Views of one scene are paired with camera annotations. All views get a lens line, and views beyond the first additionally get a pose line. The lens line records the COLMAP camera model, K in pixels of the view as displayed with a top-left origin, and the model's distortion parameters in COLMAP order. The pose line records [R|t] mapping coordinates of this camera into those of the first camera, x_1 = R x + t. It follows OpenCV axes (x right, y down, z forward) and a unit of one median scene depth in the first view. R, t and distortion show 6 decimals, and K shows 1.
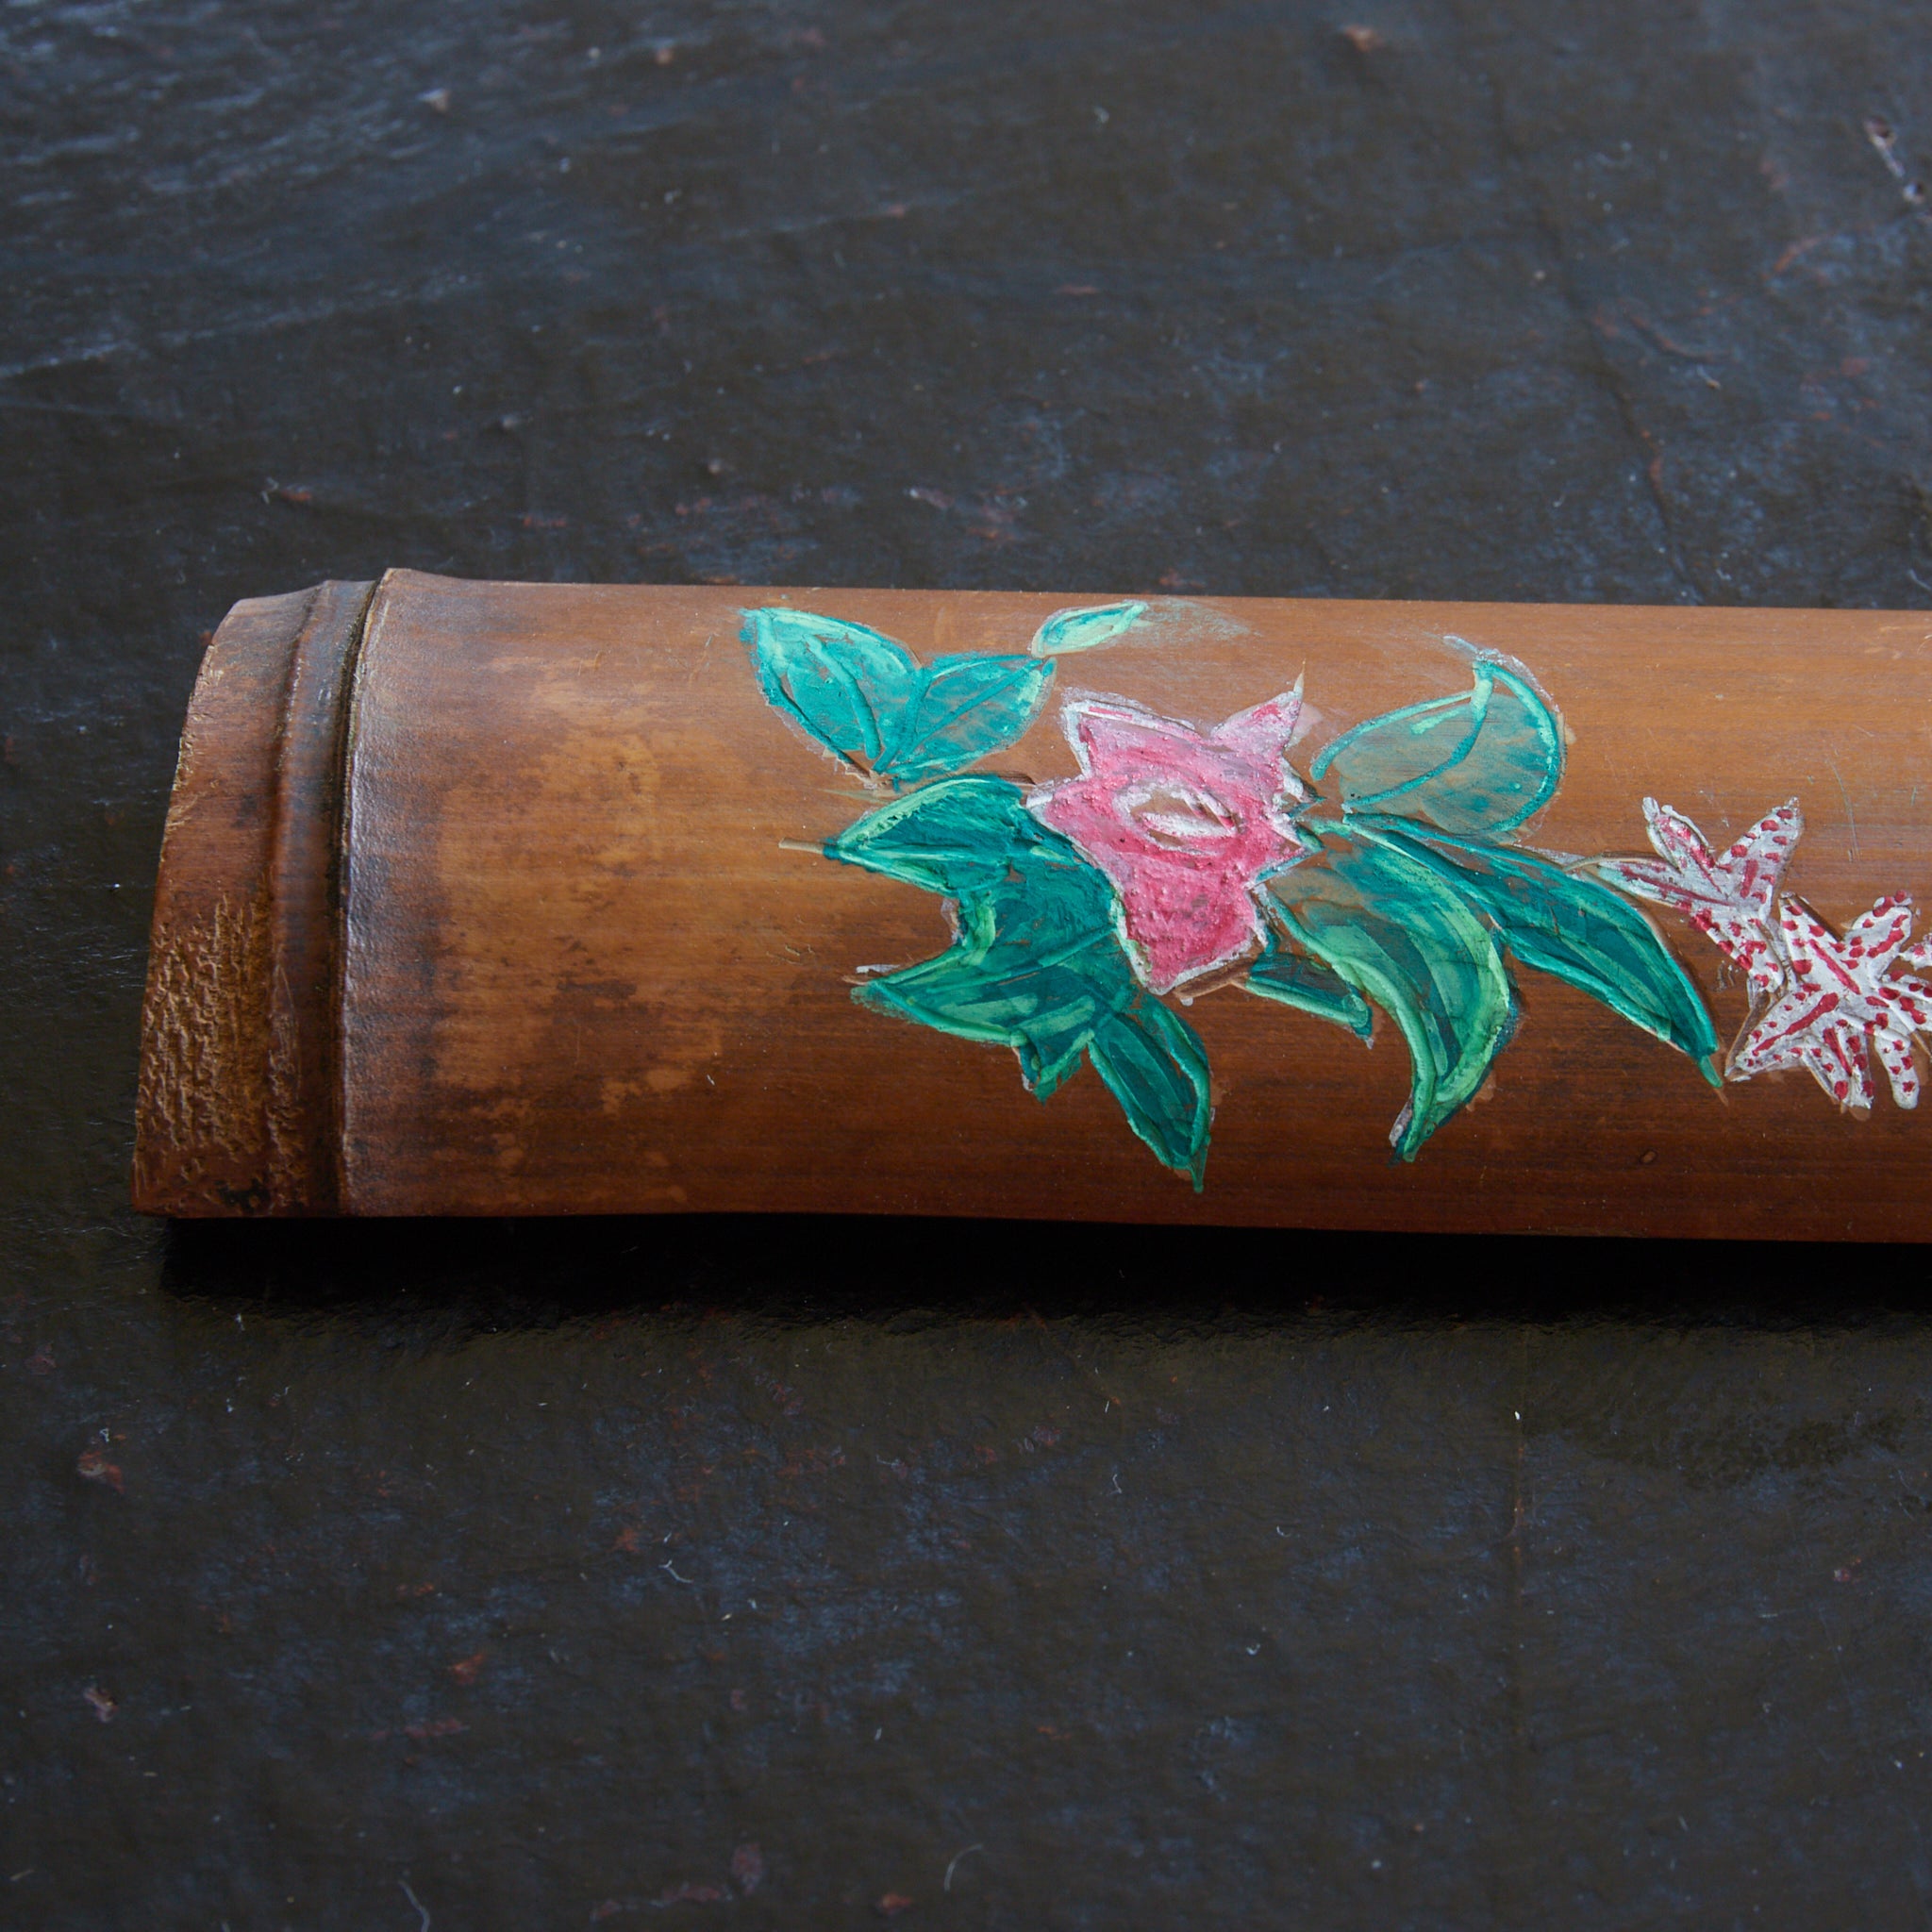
lens RADIAL K [[4952.6, 0, 1026.7], [0, 4952.6, 964.5], [0, 0, 1]] dist [-0.030680, 0.007935]
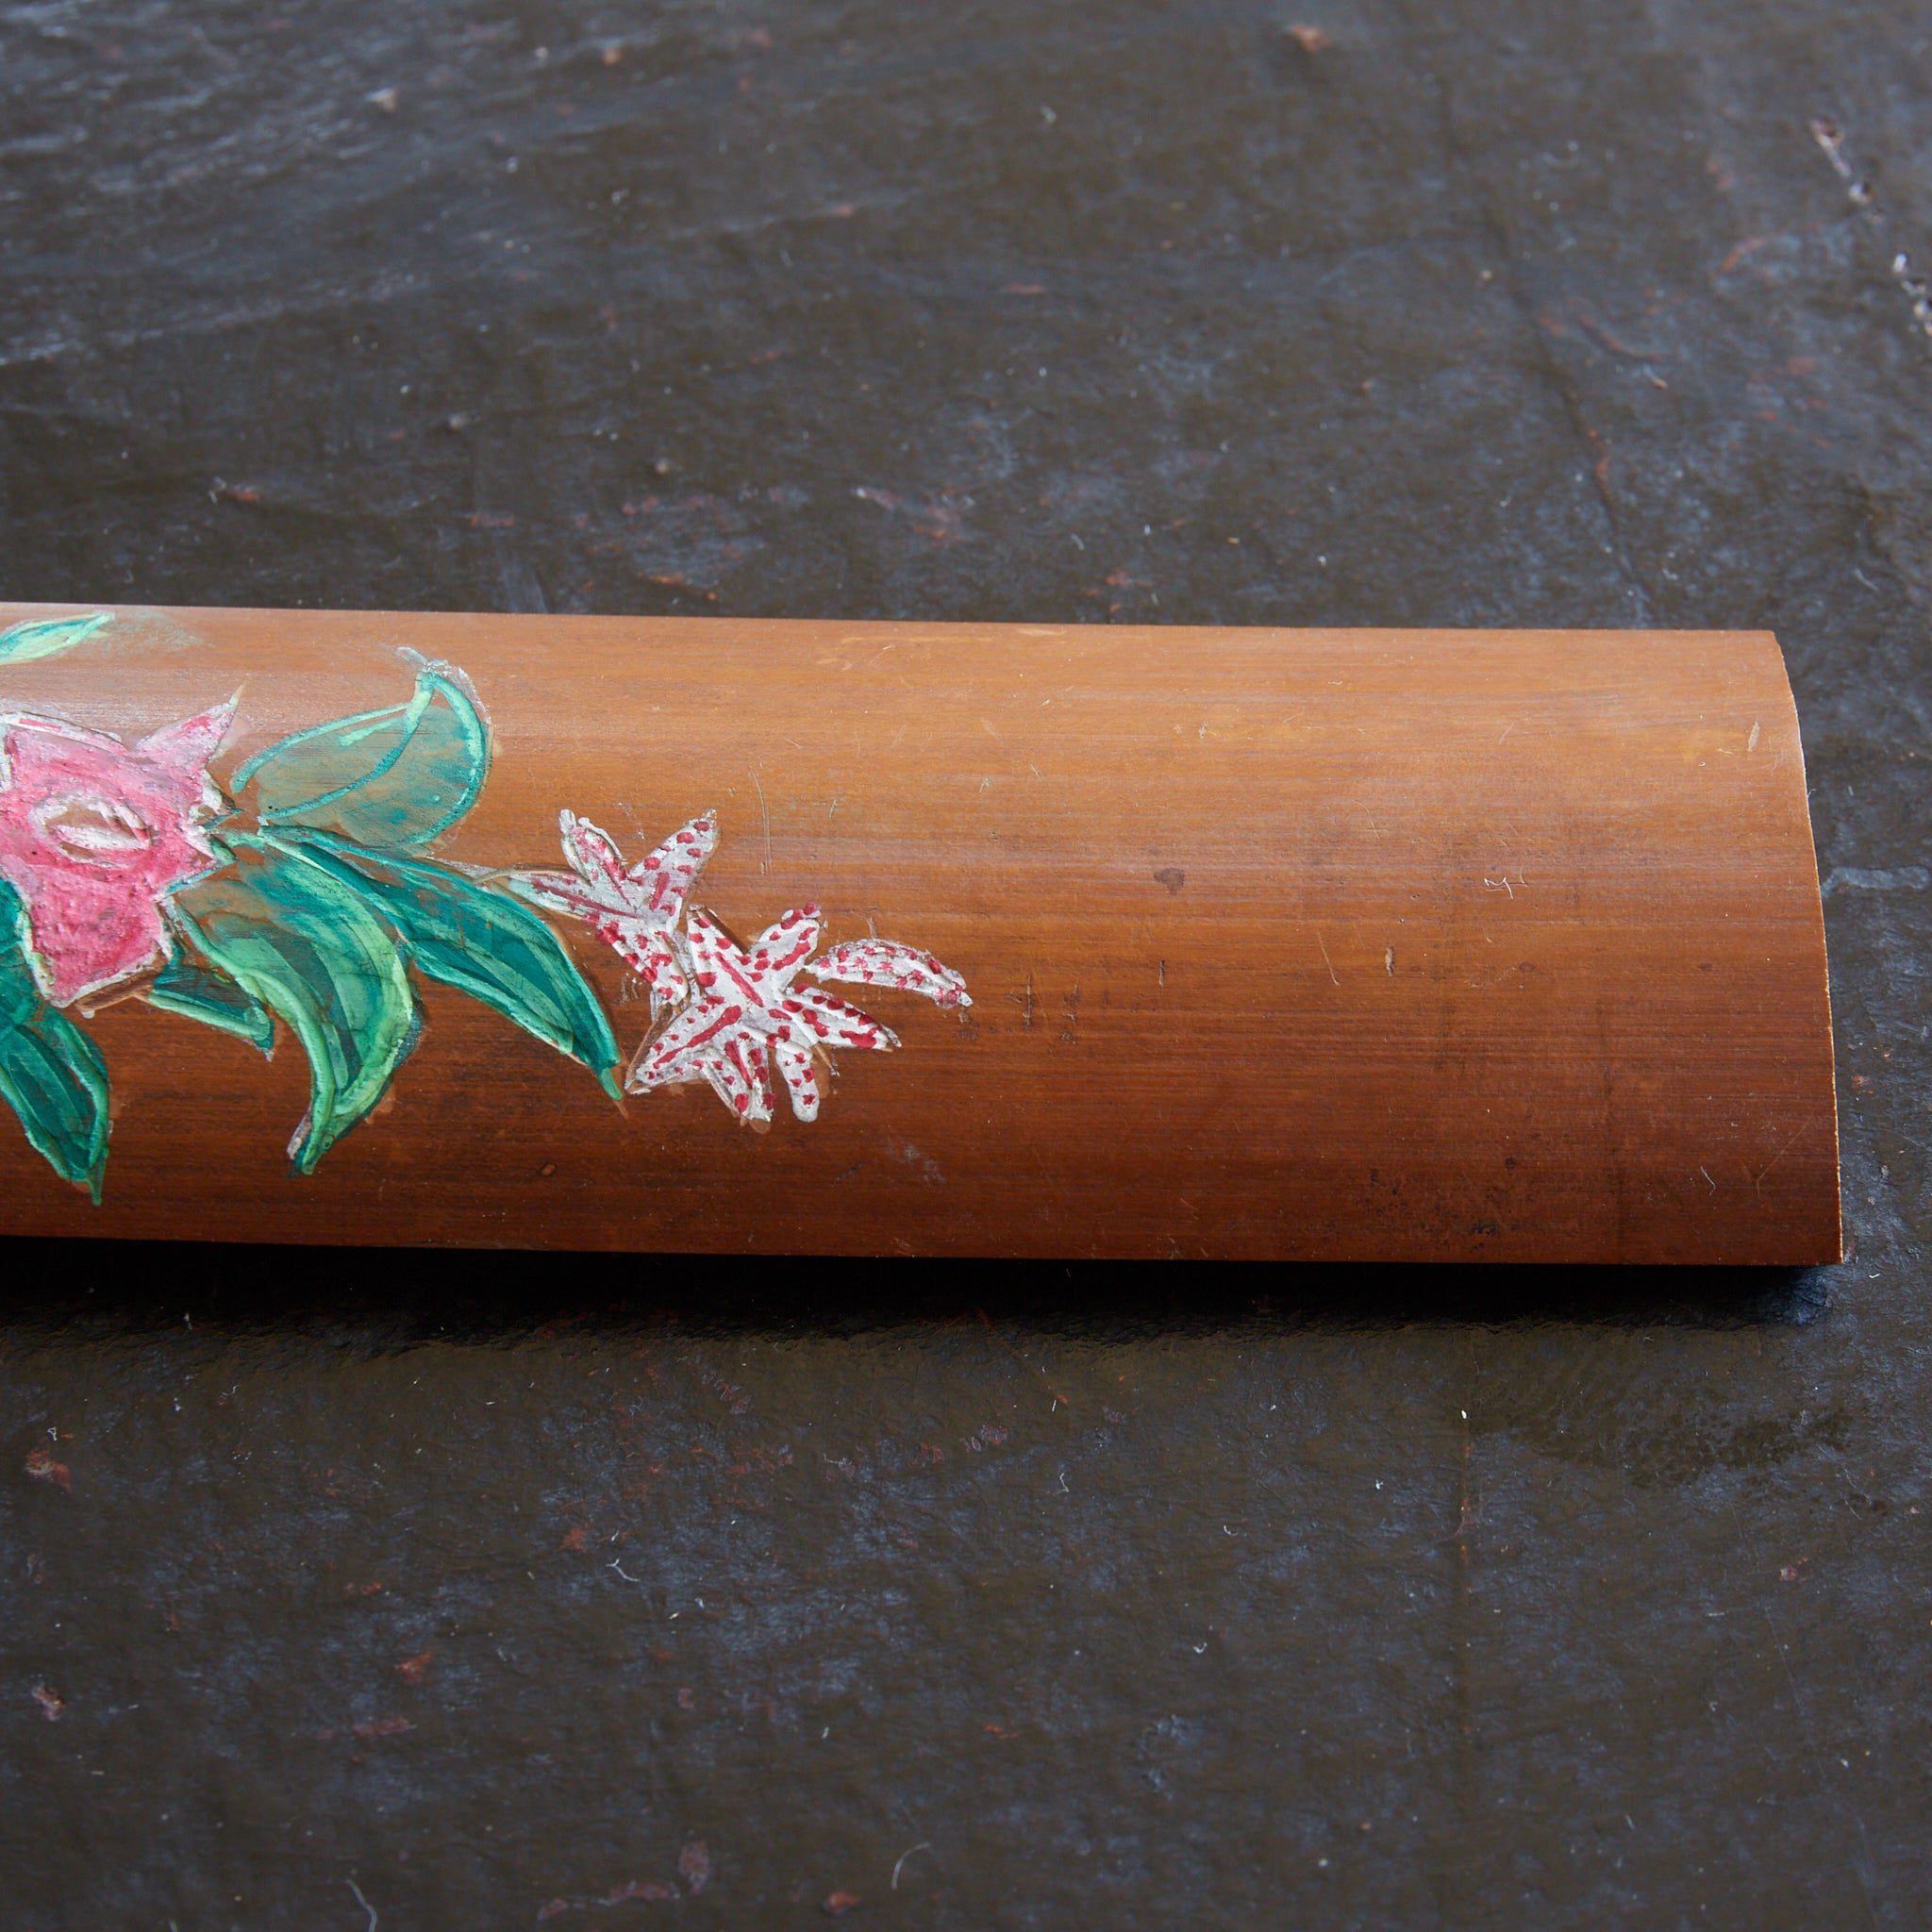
lens RADIAL K [[4952.6, 0, 1026.7], [0, 4952.6, 964.5], [0, 0, 1]] dist [-0.030680, 0.007935]
pose [[0.999889, -0.000077, 0.014923, 0.206328], [0.000047, 0.999998, 0.001996, -0.004534], [-0.014923, -0.001995, 0.999887, -0.001044]]
